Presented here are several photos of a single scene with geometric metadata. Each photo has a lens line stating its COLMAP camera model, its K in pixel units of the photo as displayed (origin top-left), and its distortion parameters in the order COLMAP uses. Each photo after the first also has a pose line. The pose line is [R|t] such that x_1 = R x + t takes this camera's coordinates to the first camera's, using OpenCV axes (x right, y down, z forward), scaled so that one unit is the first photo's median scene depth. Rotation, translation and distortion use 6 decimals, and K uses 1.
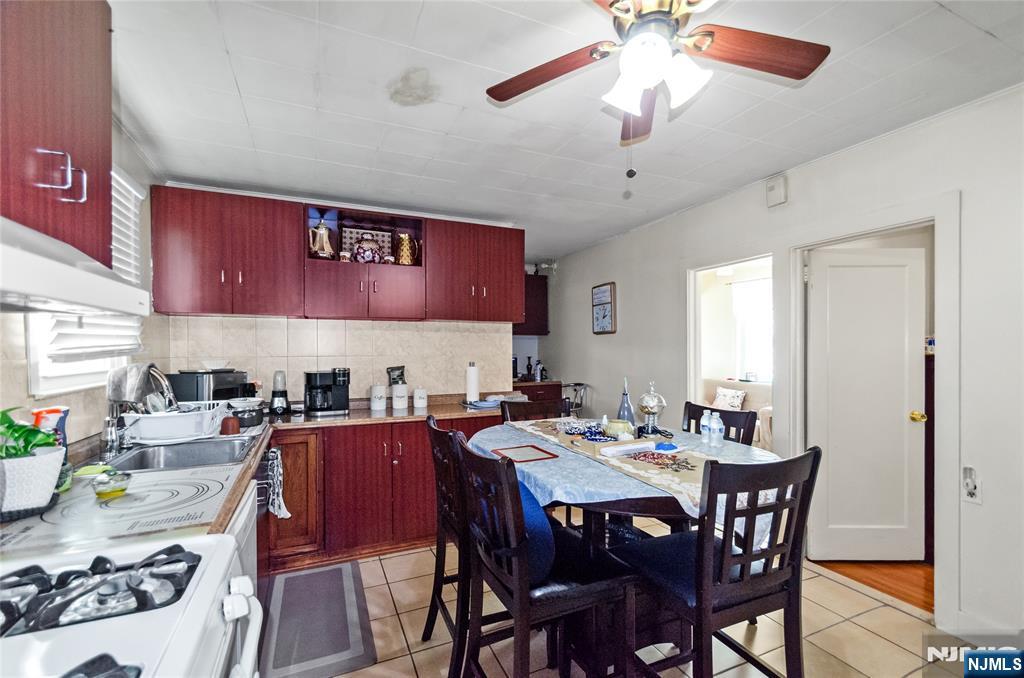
lens RADIAL K [[457.8, 0, 522.1], [0, 457.8, 345.6], [0, 0, 1]] dist [-0.000763, -0.000164]
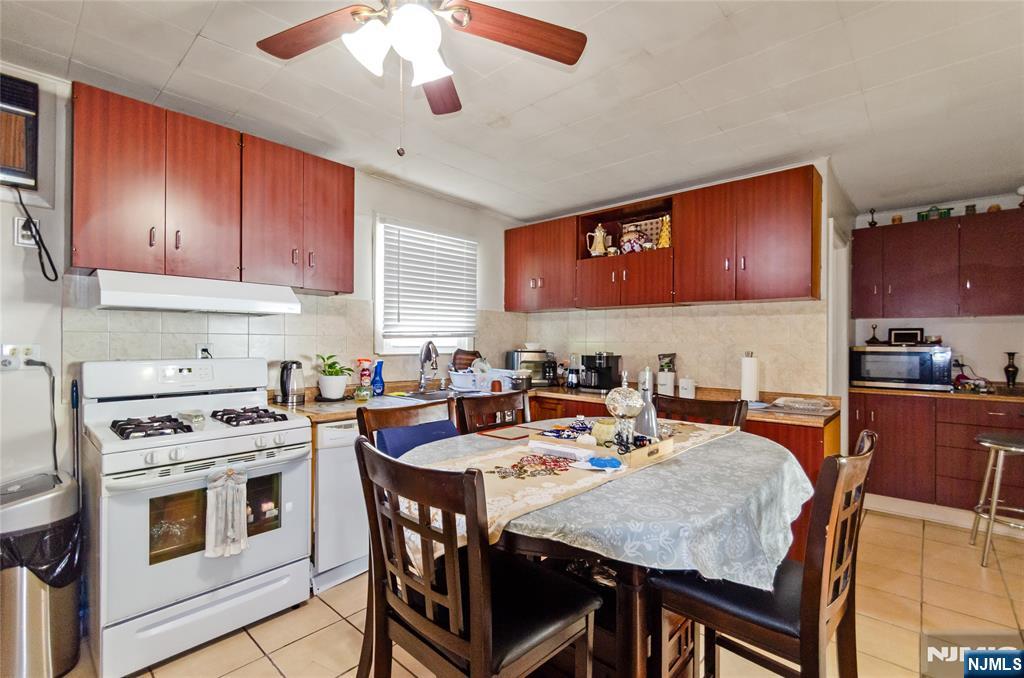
lens RADIAL K [[454.0, 0, 517.4], [0, 454.0, 340.8], [0, 0, 1]] dist [-0.002003, -0.000517]
pose [[0.400798, 0.002223, -0.916164, 0.462903], [-0.003904, 0.999992, 0.000719, 0.018022], [0.916158, 0.003288, 0.400803, 0.308923]]
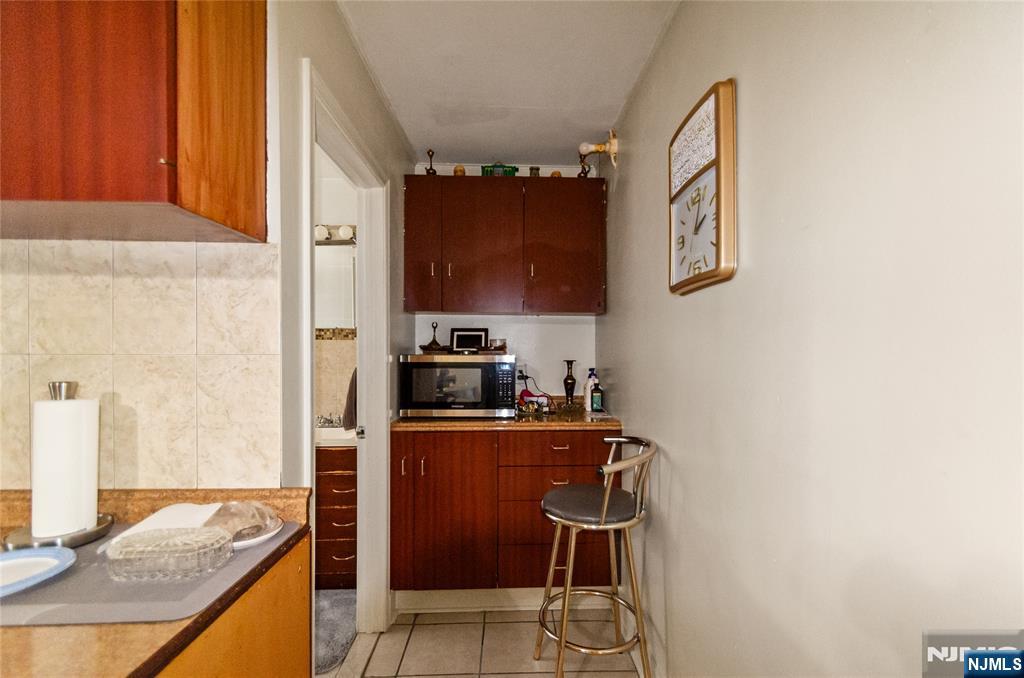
lens RADIAL K [[456.9, 0, 514.7], [0, 456.9, 356.7], [0, 0, 1]] dist [0.000198, -0.000060]
pose [[0.919141, 0.013207, -0.393706, 0.235961], [-0.003639, 0.999680, 0.025037, 0.014102], [0.393911, -0.021580, 0.918895, 0.869339]]
